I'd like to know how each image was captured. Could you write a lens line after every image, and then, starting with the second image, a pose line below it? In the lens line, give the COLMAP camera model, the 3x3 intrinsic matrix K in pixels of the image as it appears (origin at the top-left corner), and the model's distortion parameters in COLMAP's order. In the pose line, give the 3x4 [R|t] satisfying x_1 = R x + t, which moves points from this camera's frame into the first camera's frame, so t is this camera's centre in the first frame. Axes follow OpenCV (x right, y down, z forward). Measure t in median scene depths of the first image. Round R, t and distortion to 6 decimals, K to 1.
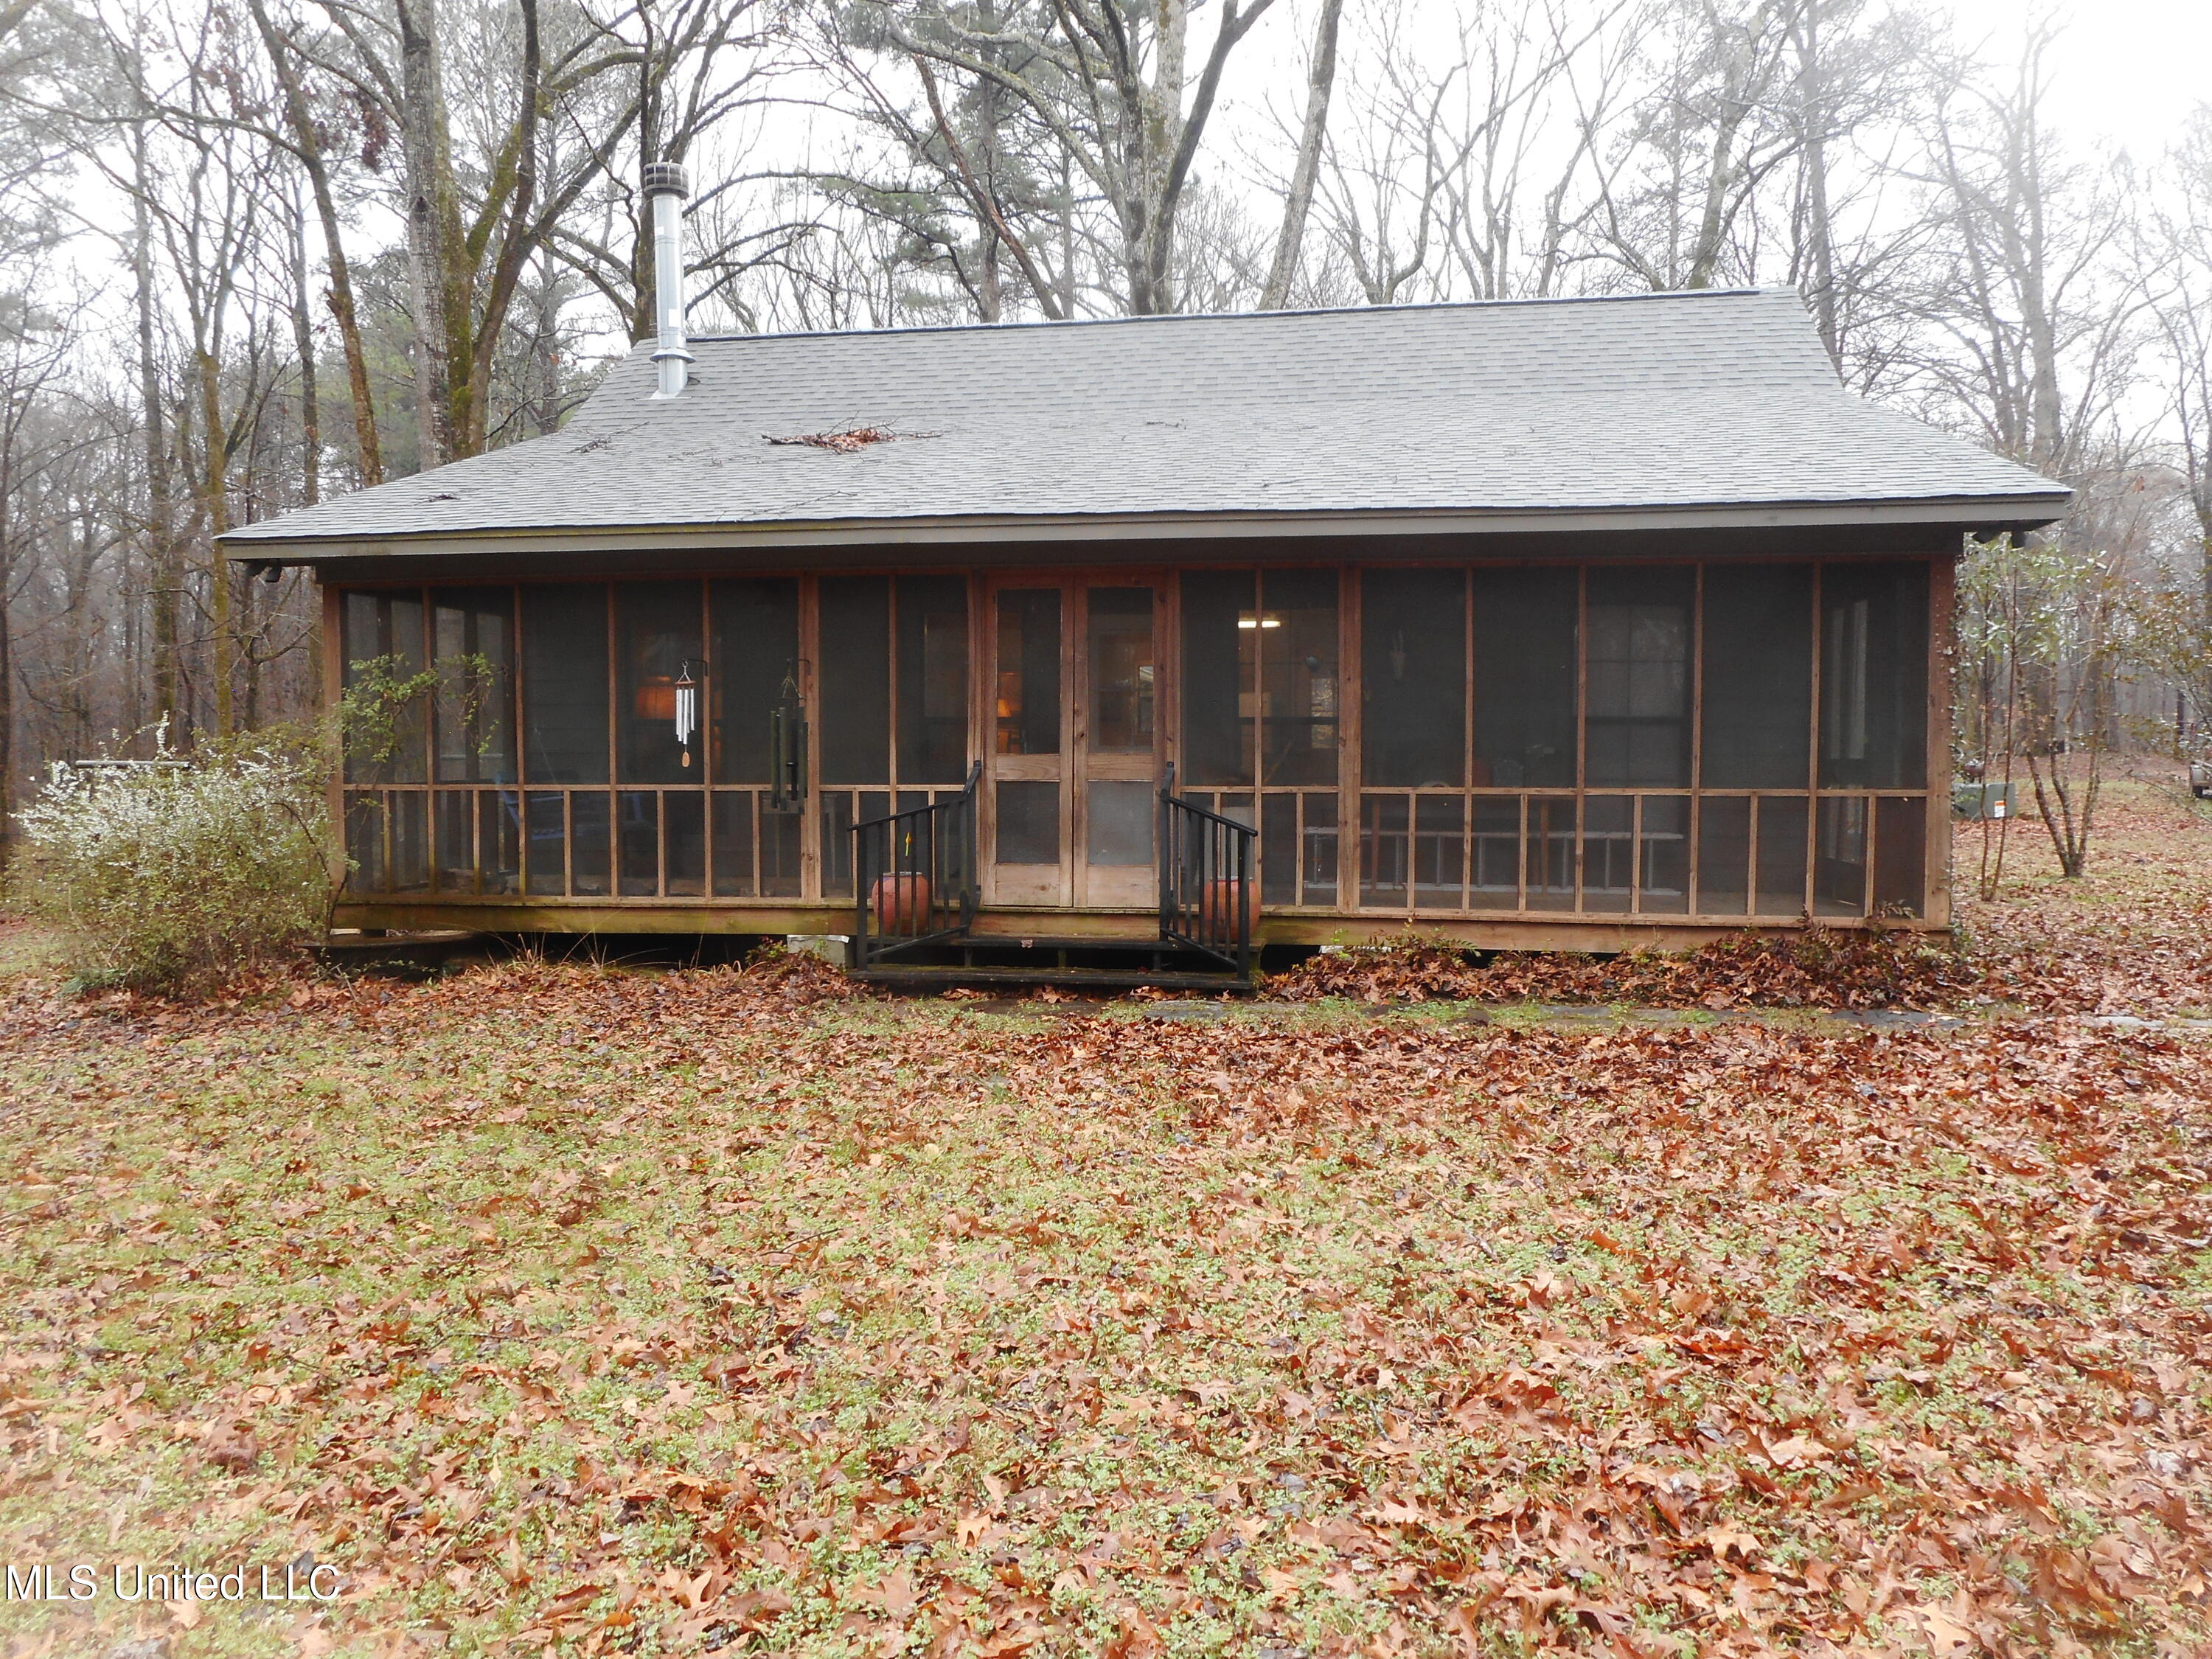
lens RADIAL K [[1631.6, 0, 1106.0], [0, 1631.6, 829.5], [0, 0, 1]] dist [0.004594, -0.000490]
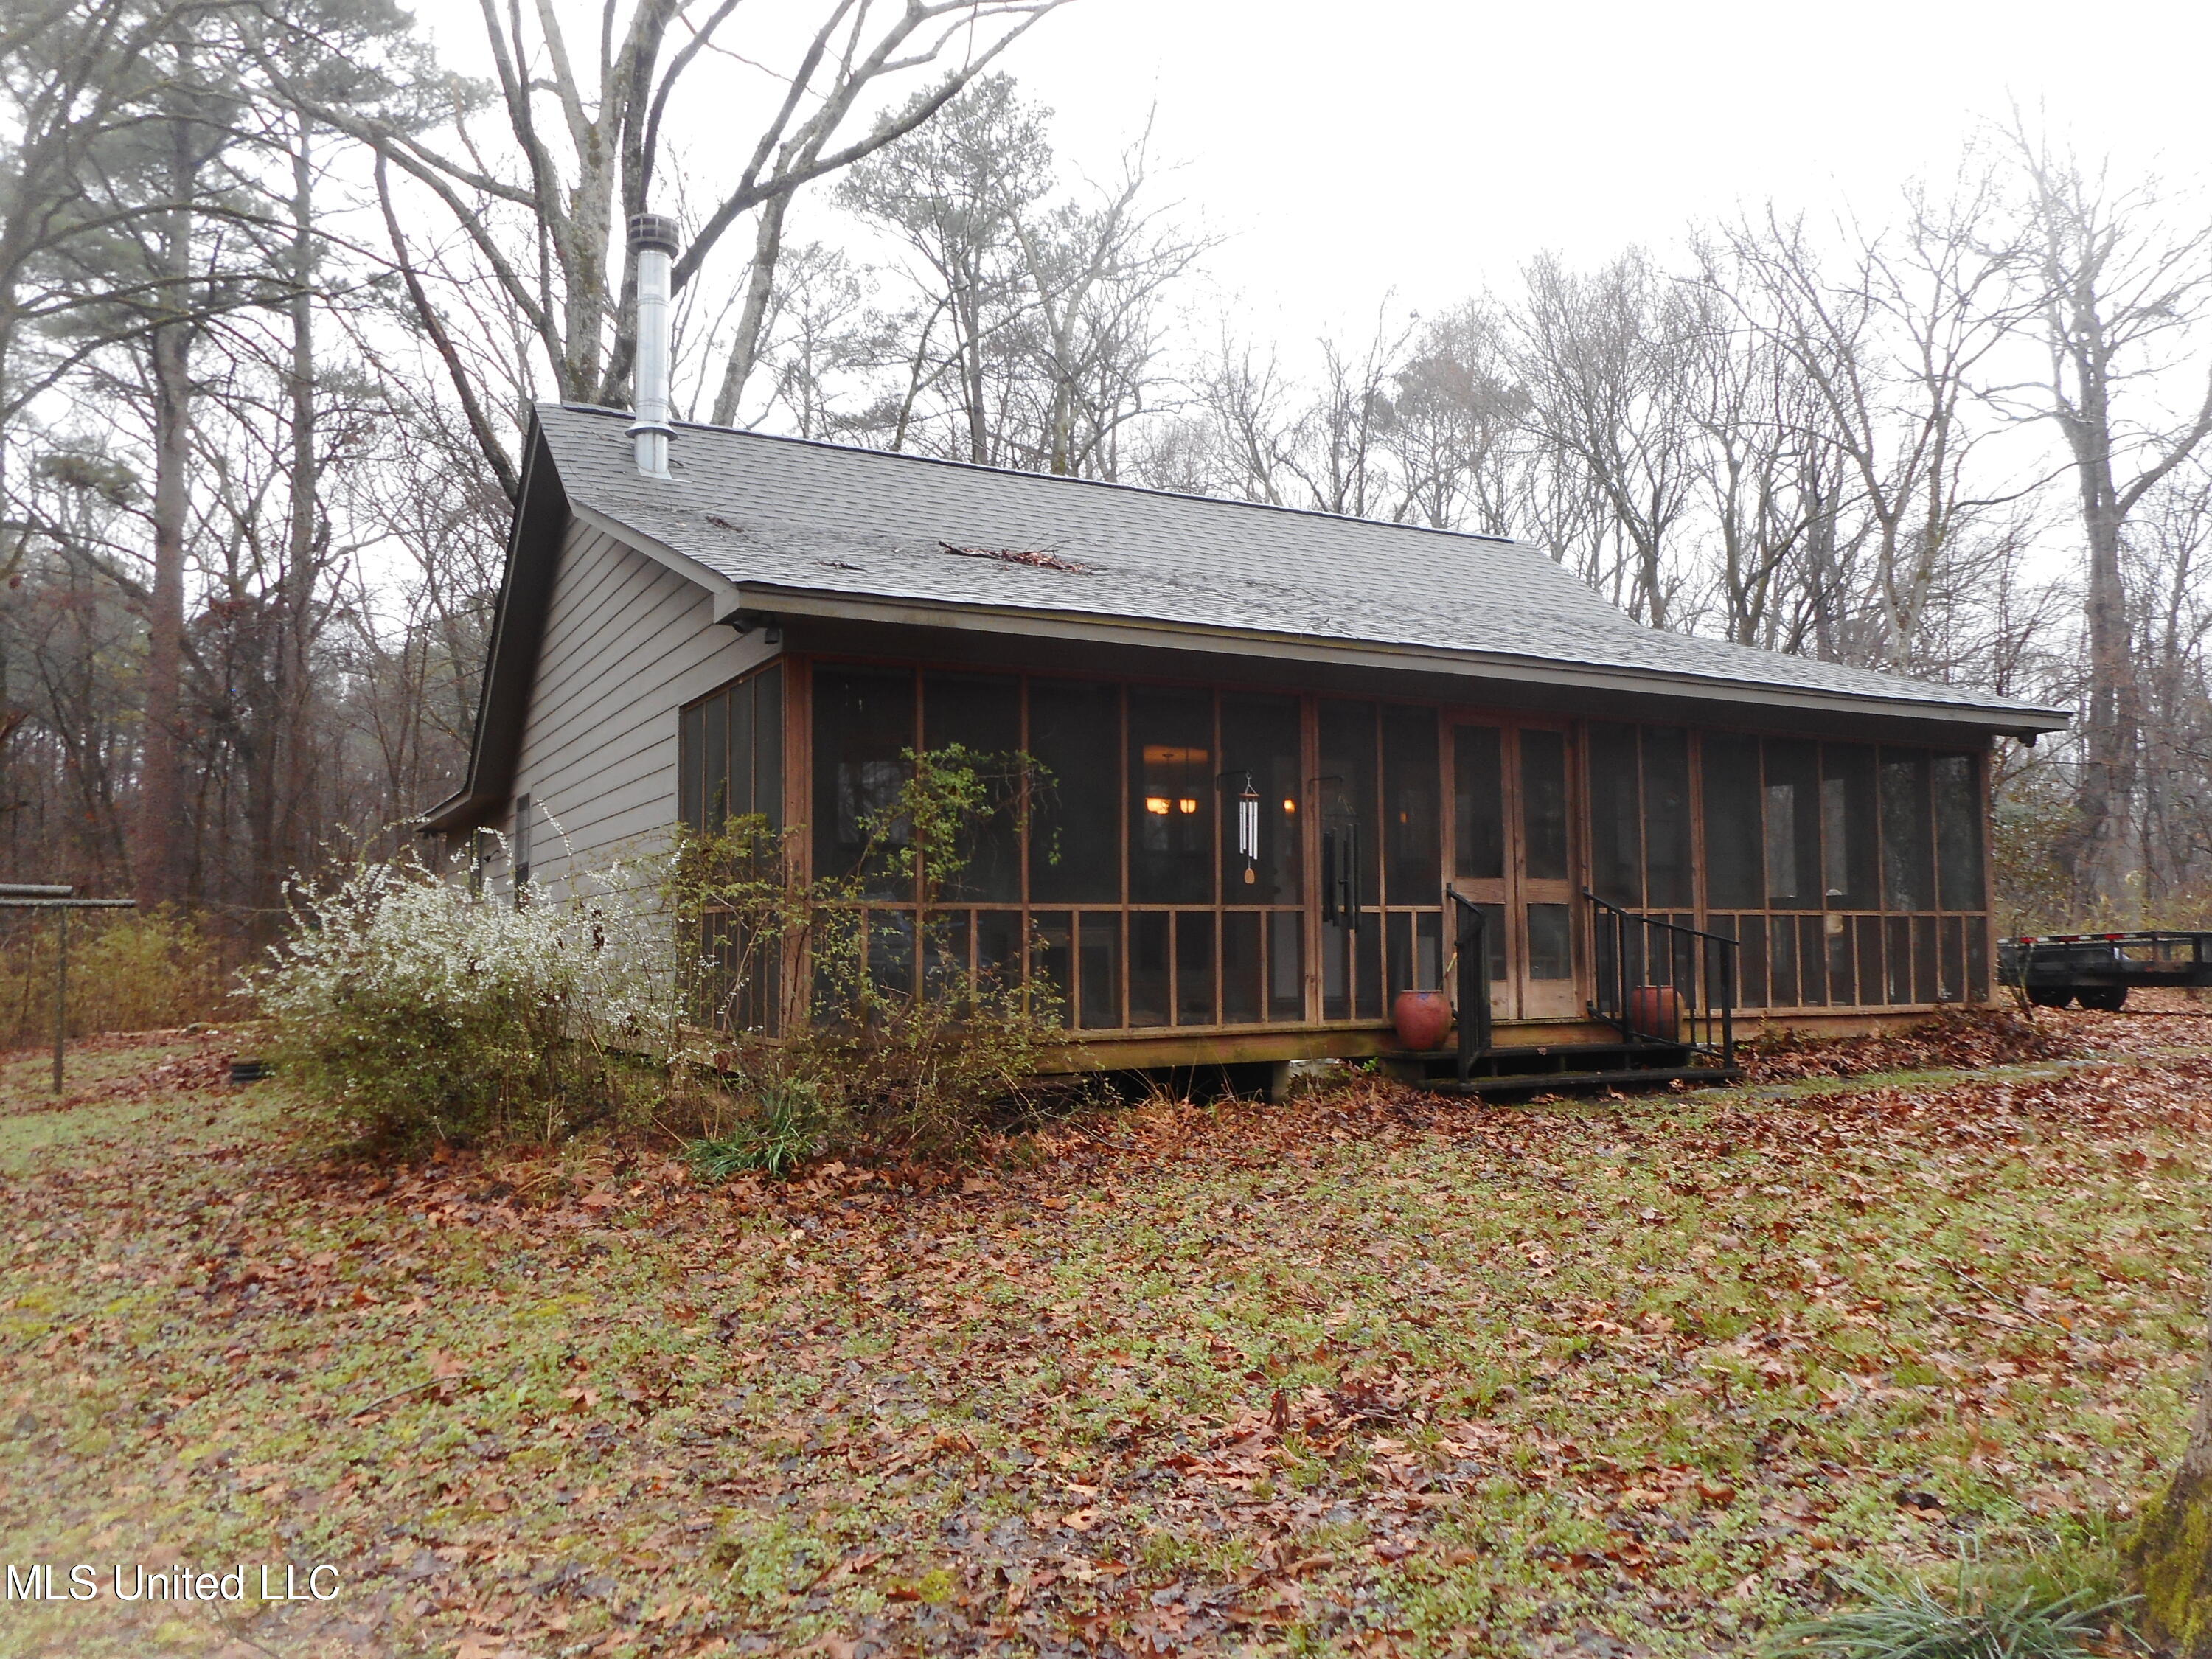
lens RADIAL K [[1631.6, 0, 1106.0], [0, 1631.6, 829.5], [0, 0, 1]] dist [0.004594, -0.000490]
pose [[0.807162, 0.036648, 0.589191, -0.874950], [0.029832, 0.994264, -0.102712, 0.024869], [-0.589576, 0.100481, 0.801439, 0.282419]]
